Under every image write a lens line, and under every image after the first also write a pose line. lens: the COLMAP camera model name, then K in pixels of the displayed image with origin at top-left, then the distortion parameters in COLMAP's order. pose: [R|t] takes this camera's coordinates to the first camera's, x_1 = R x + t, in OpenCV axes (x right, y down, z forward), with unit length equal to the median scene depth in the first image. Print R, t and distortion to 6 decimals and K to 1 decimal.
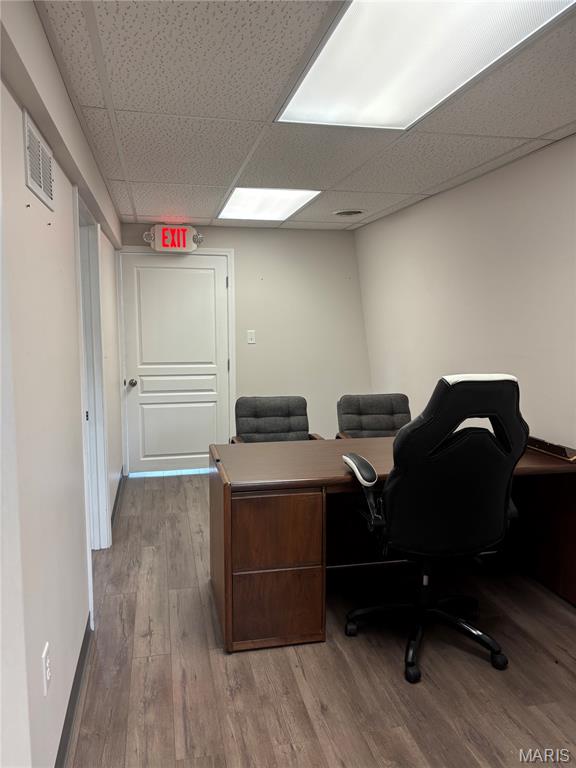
lens RADIAL K [[580.5, 0, 287.6], [0, 580.5, 384.0], [0, 0, 1]] dist [0.014818, 0.000387]
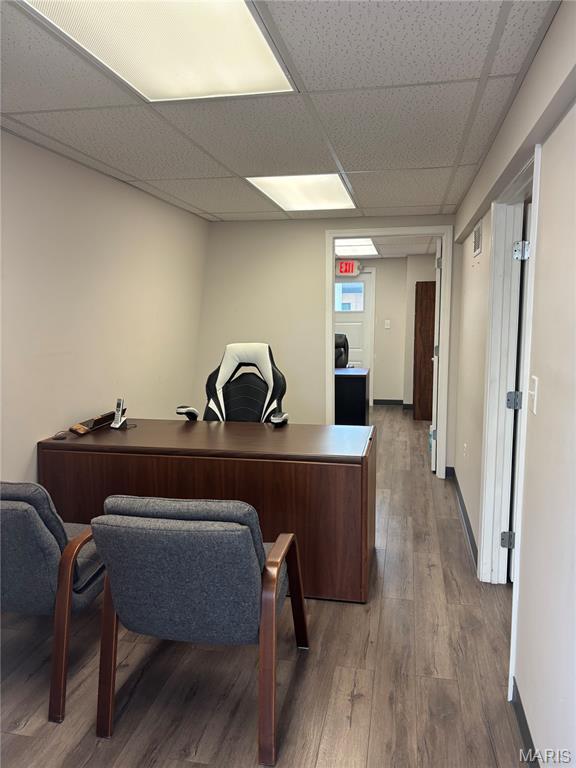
lens RADIAL K [[580.5, 0, 289.1], [0, 580.5, 384.3], [0, 0, 1]] dist [0.014818, 0.000387]
pose [[-0.911735, -0.052870, 0.407362, -0.379401], [0.047393, 0.971521, 0.232164, -0.217883], [-0.408035, 0.230979, -0.883265, 1.801349]]
